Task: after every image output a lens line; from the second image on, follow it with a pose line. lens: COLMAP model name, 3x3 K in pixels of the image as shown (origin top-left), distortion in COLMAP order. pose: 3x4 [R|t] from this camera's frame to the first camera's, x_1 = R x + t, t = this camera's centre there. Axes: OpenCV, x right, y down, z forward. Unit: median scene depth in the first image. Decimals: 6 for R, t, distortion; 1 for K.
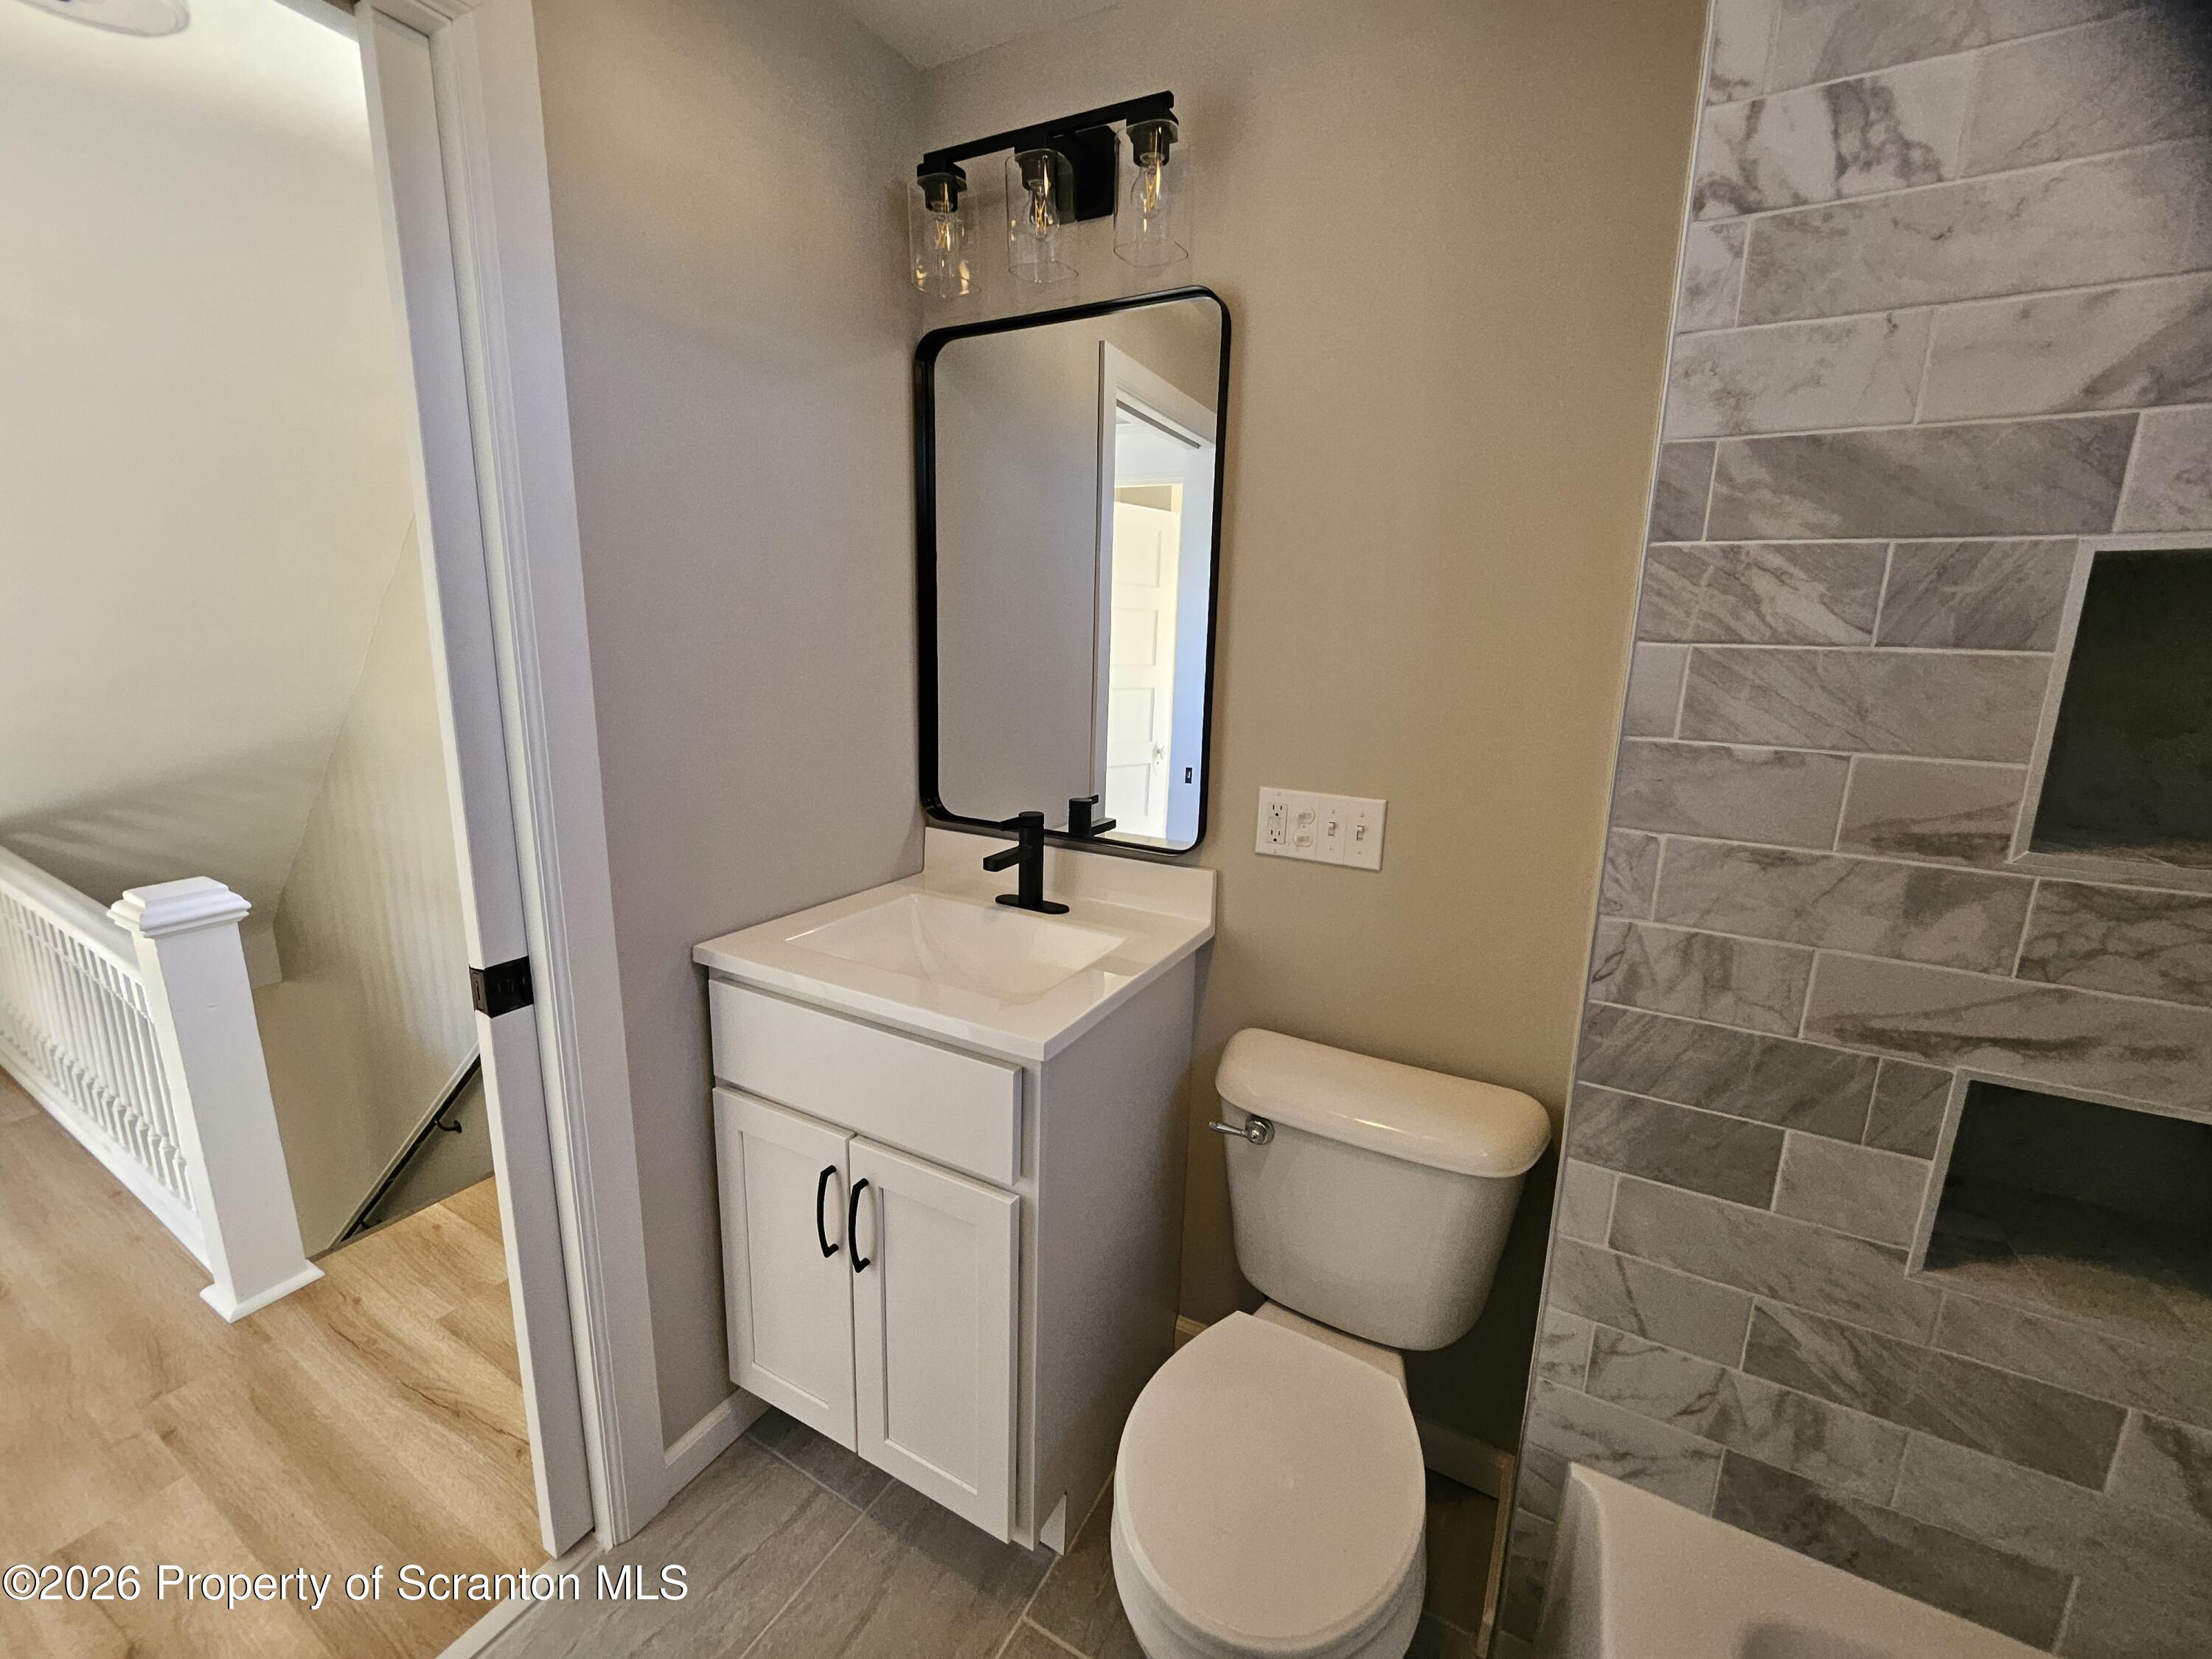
lens RADIAL K [[875.4, 0, 1105.5], [0, 875.4, 811.1], [0, 0, 1]] dist [-0.003580, -0.000480]
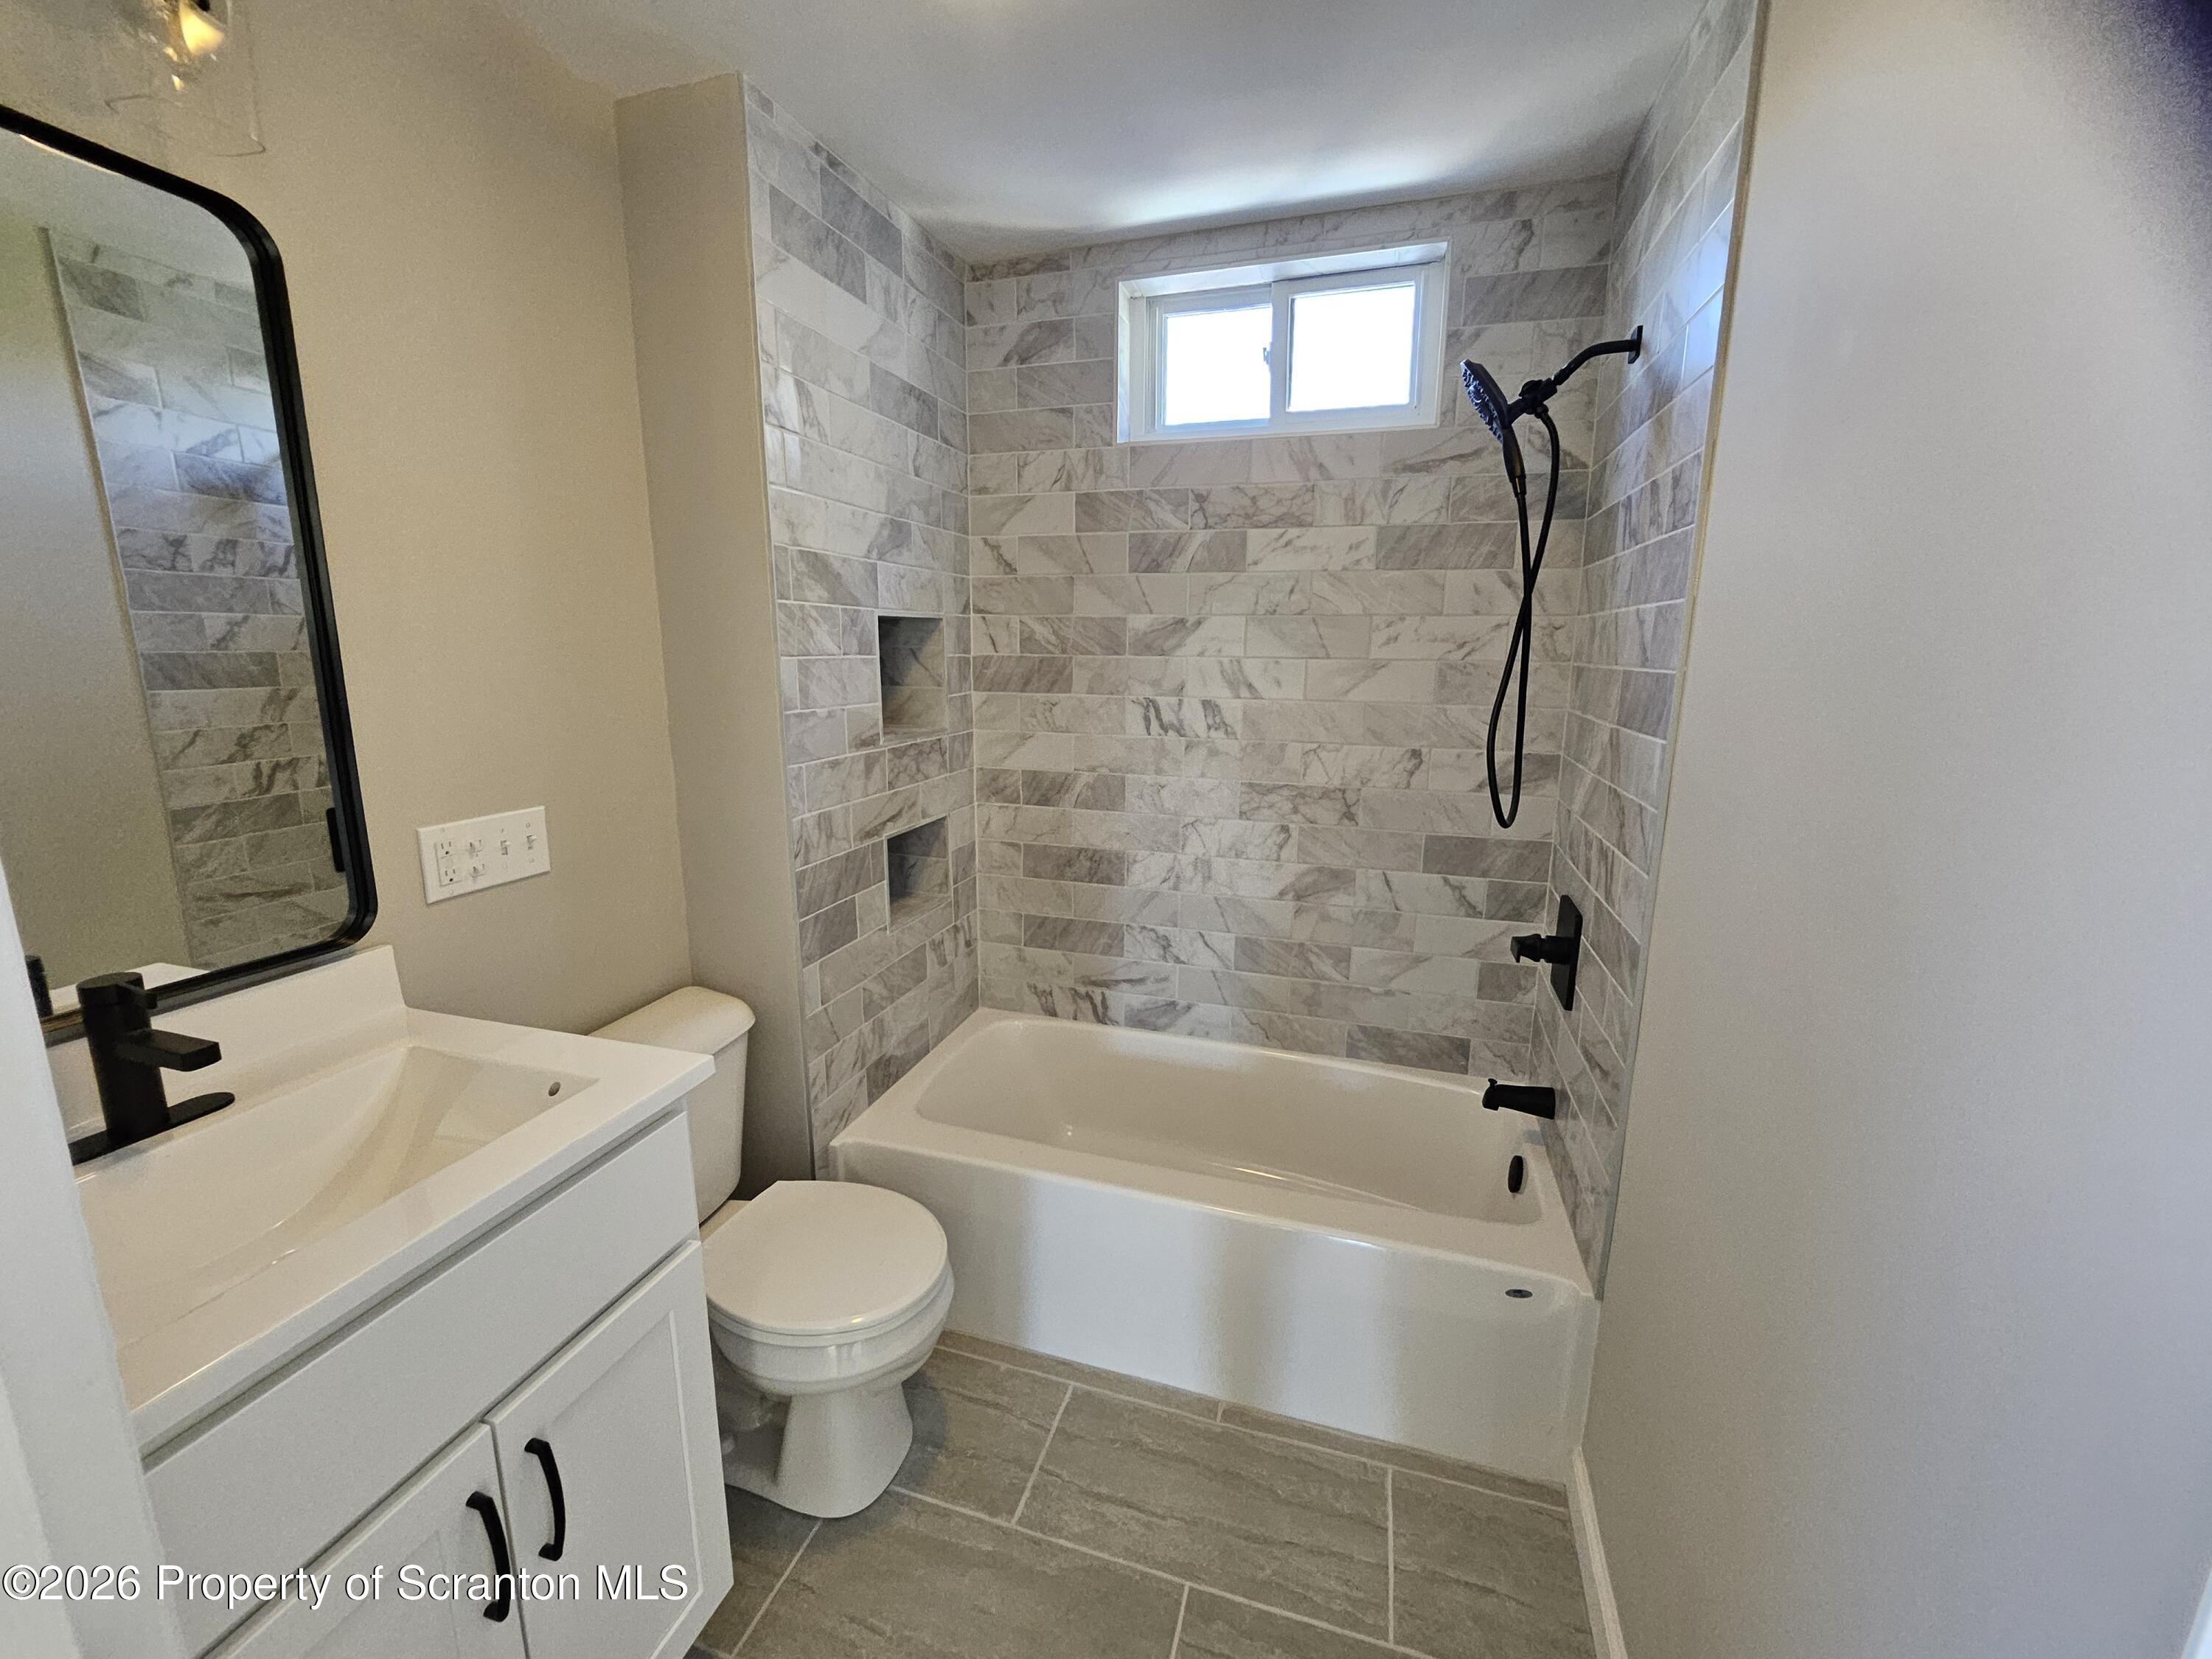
lens RADIAL K [[875.4, 0, 1102.0], [0, 875.4, 825.6], [0, 0, 1]] dist [-0.003580, -0.000480]
pose [[-0.197433, -0.218040, 0.955761, -1.287296], [0.182216, 0.949799, 0.254320, -0.207535], [-0.963233, 0.224366, -0.147791, 0.744995]]
